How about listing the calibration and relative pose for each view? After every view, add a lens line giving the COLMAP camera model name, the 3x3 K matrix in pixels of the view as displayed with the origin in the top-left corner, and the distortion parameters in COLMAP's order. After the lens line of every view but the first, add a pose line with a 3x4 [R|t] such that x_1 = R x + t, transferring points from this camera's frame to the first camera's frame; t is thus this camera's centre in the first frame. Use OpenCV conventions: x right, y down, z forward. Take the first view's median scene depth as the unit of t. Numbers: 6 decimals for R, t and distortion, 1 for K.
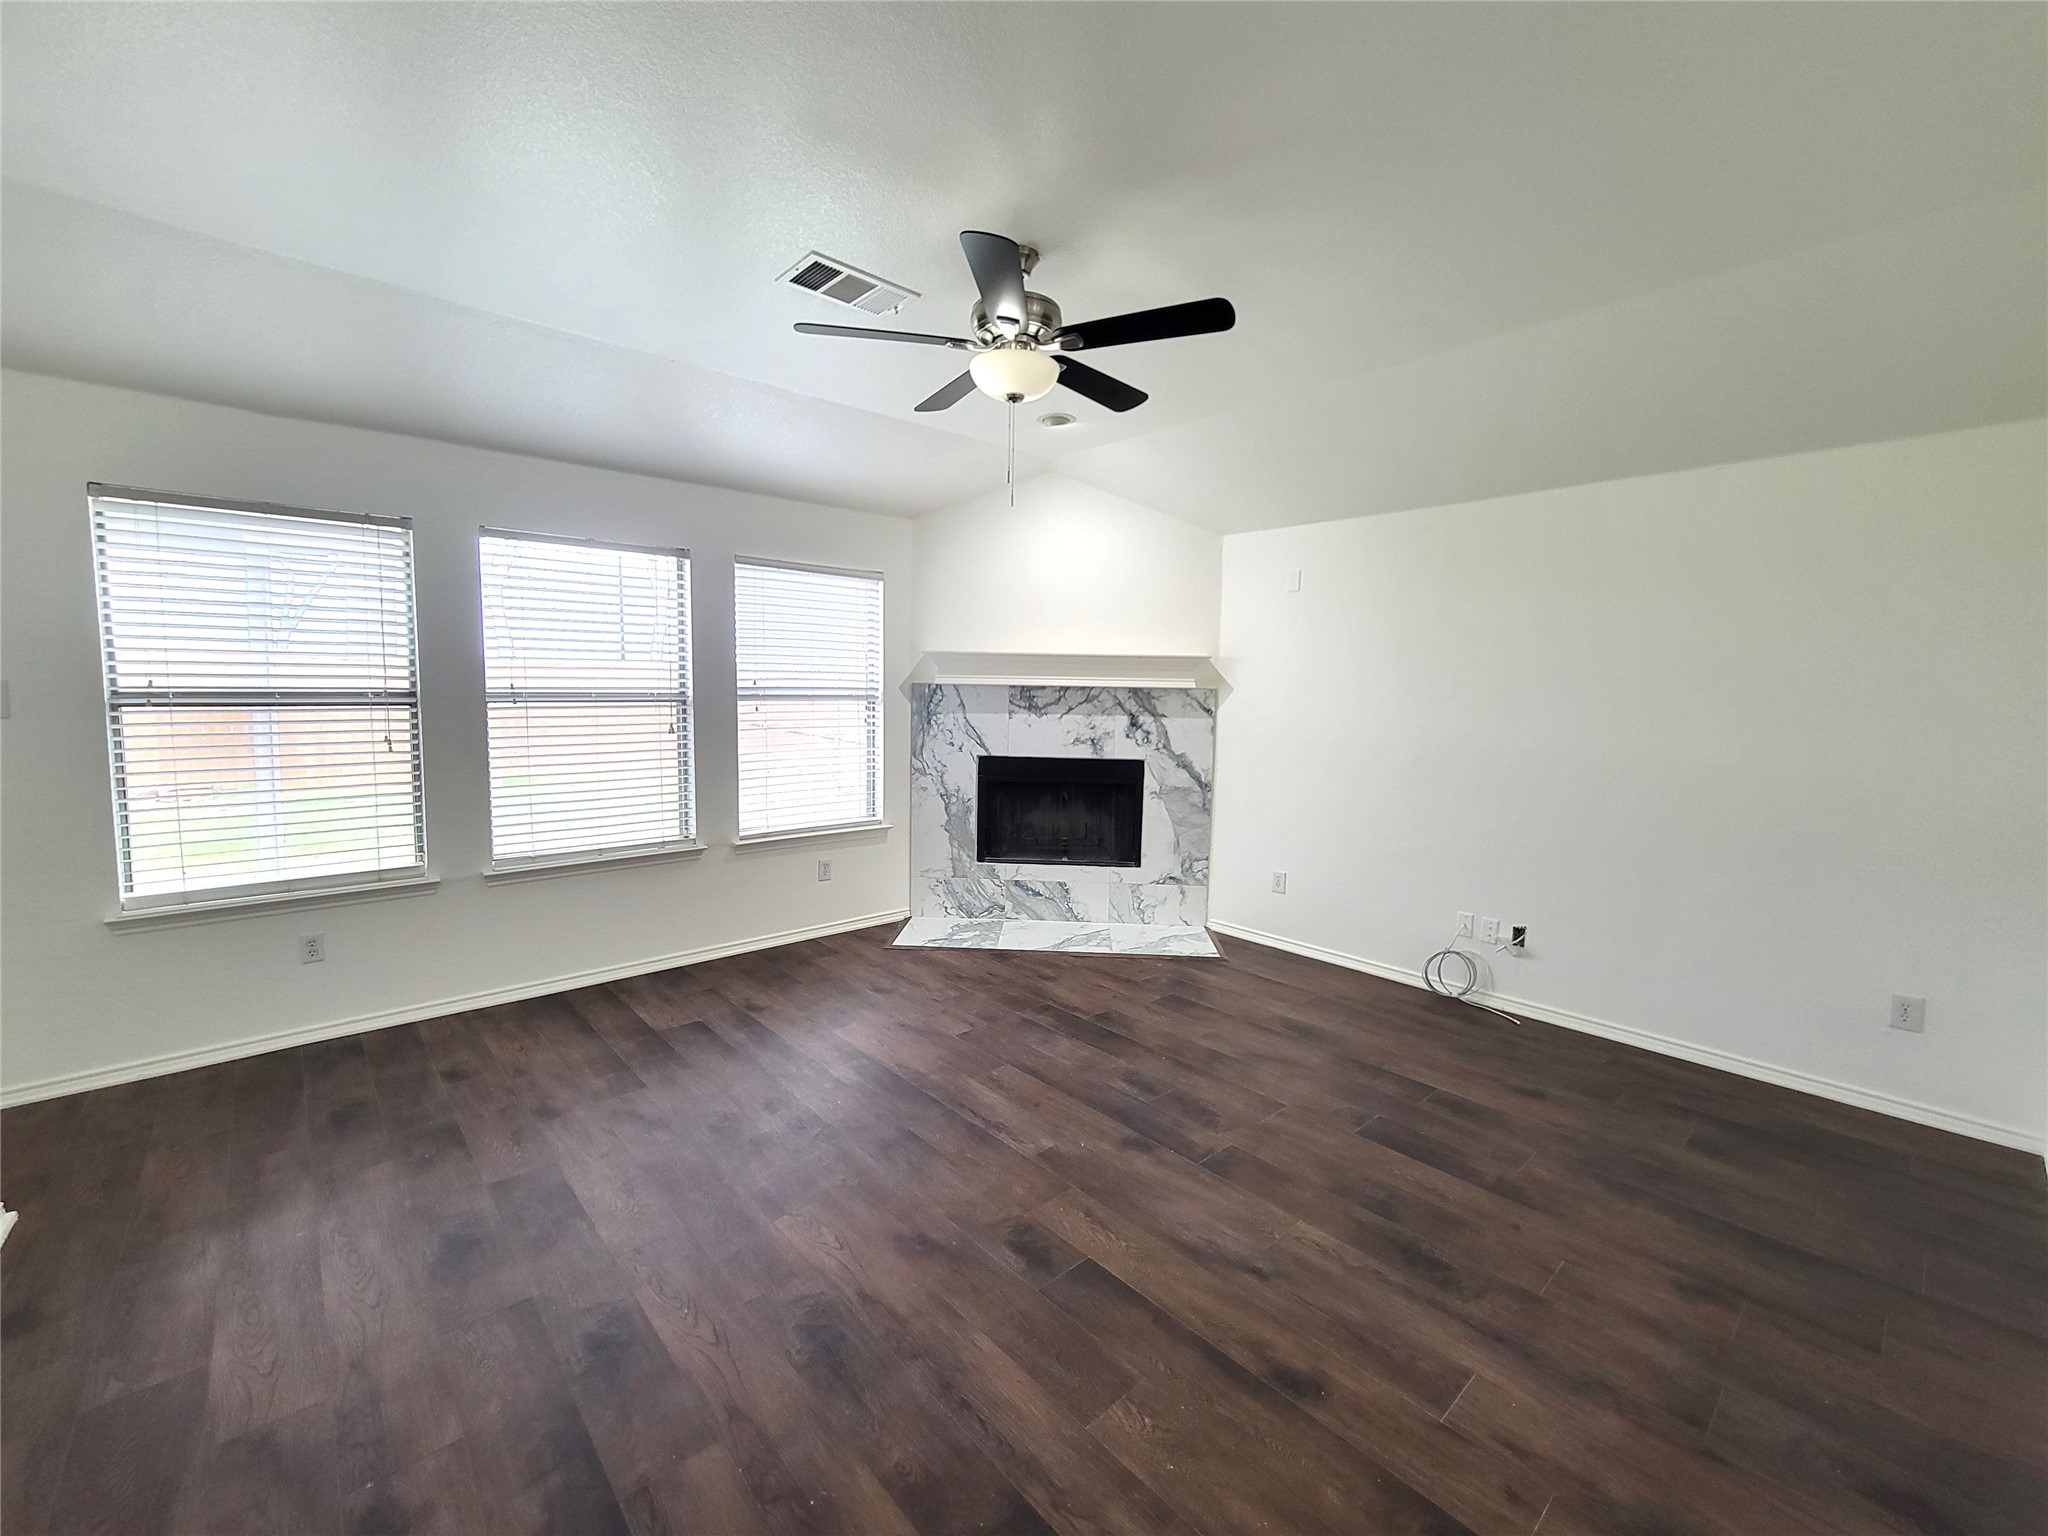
lens RADIAL K [[834.7, 0, 1018.5], [0, 834.7, 765.8], [0, 0, 1]] dist [0.000770, -0.000254]
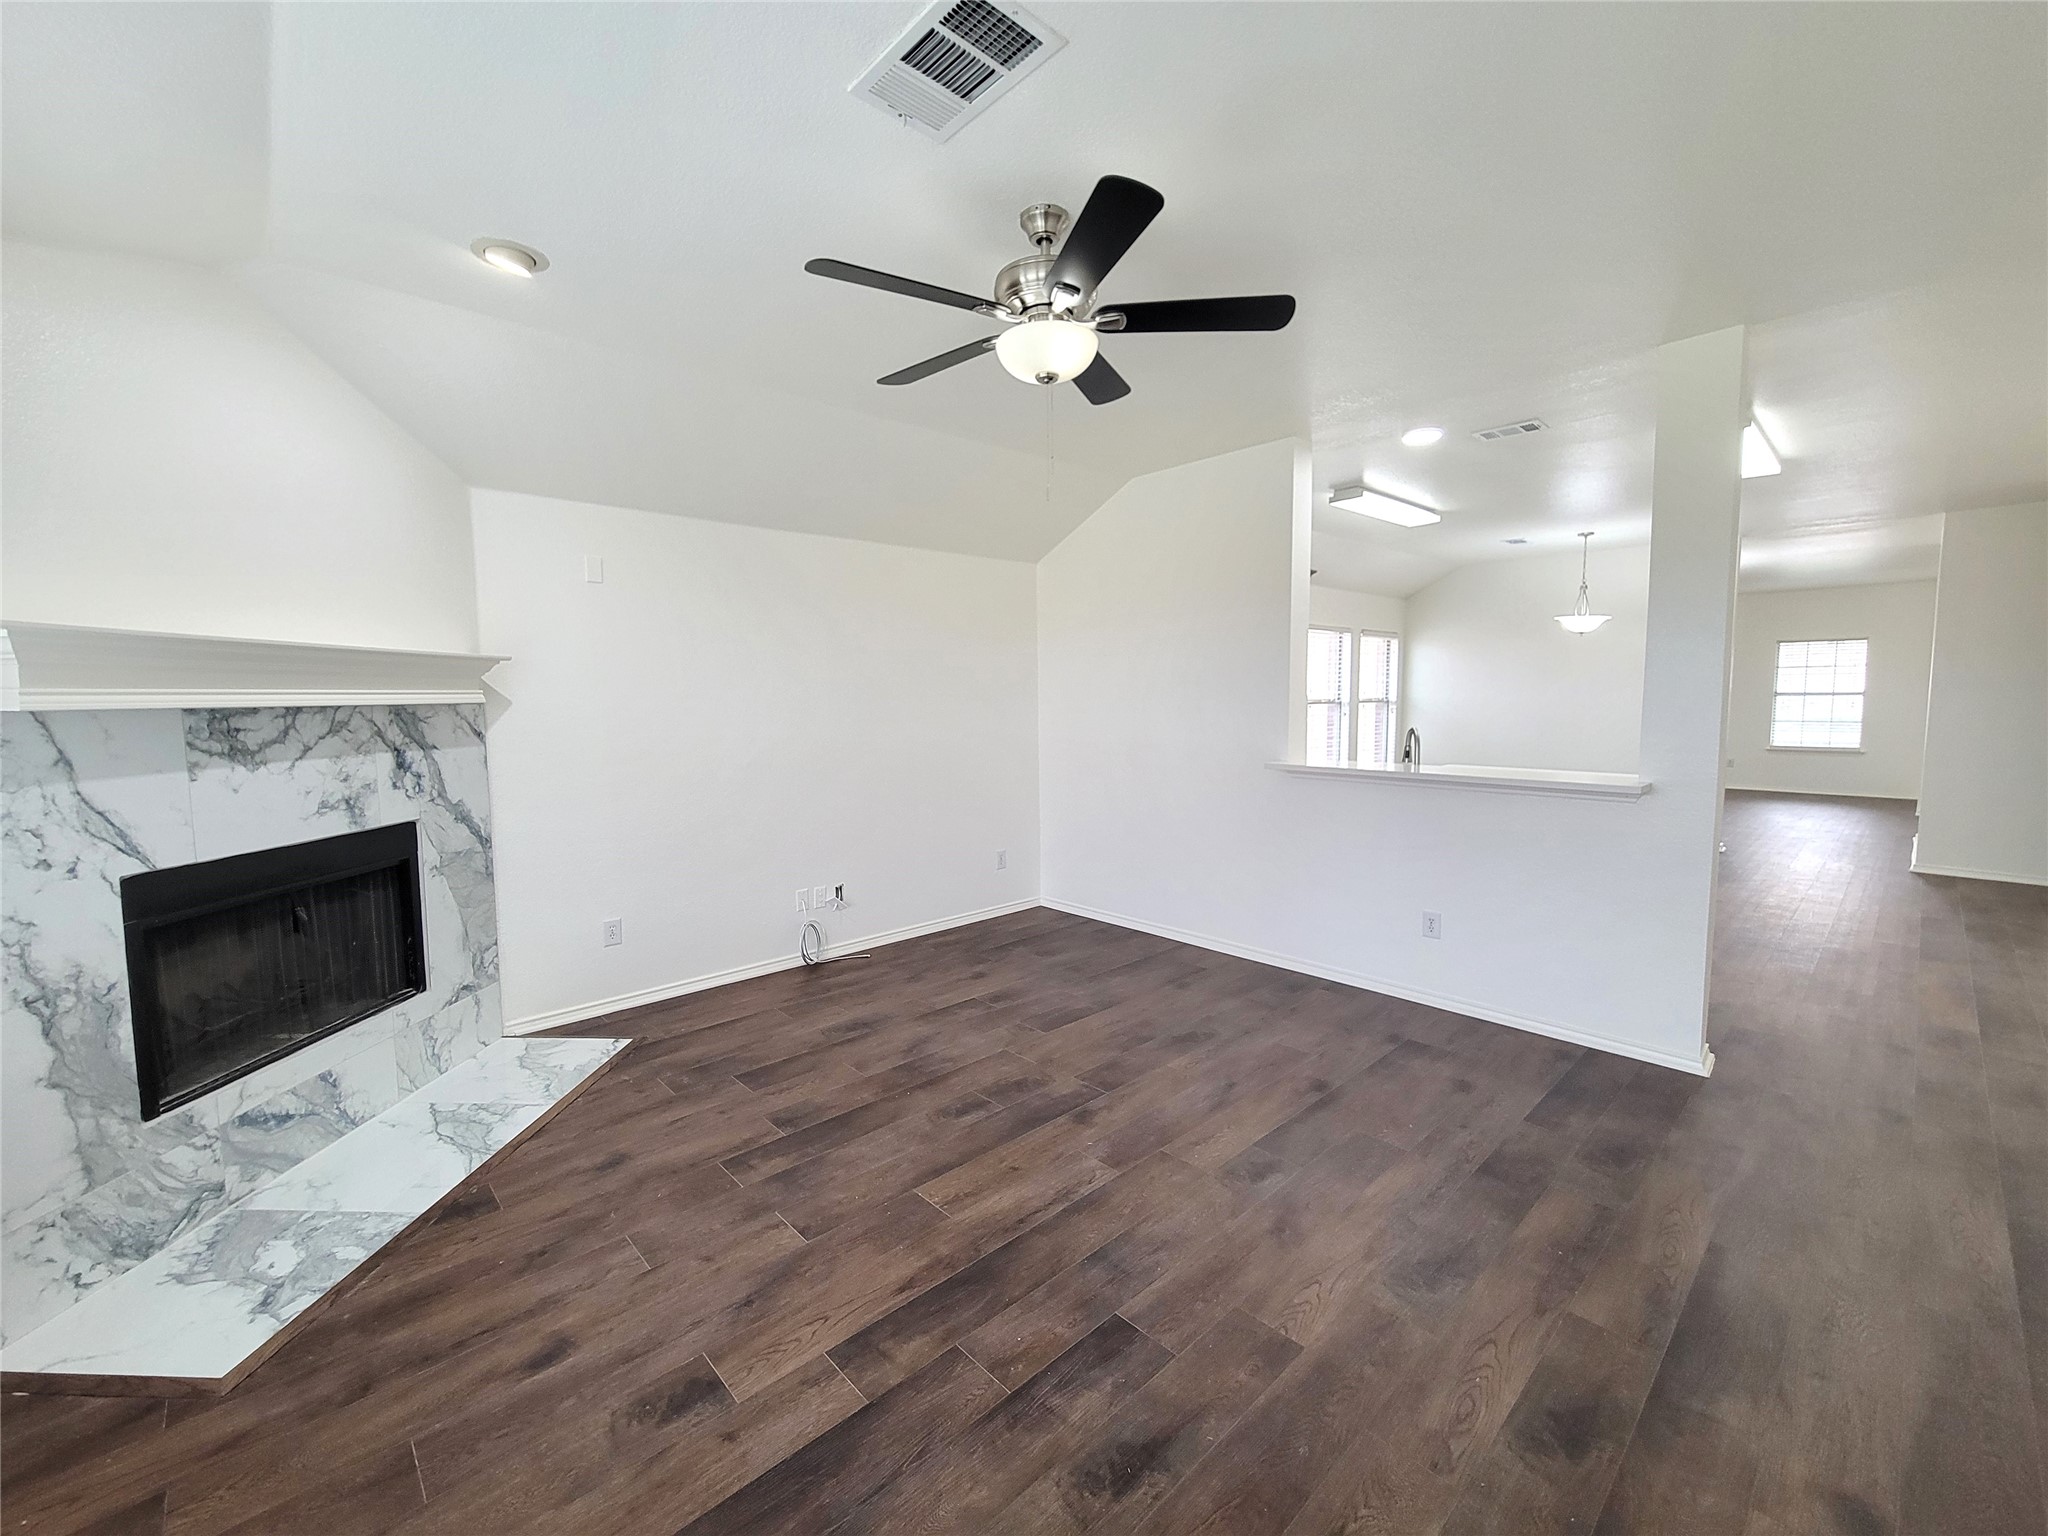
lens RADIAL K [[834.7, 0, 1018.5], [0, 834.7, 765.8], [0, 0, 1]] dist [0.000770, -0.000254]
pose [[-0.015279, -0.103691, 0.994492, -0.476853], [0.102984, 0.989156, 0.104716, -0.066620], [-0.994566, 0.104017, -0.004435, 0.552542]]
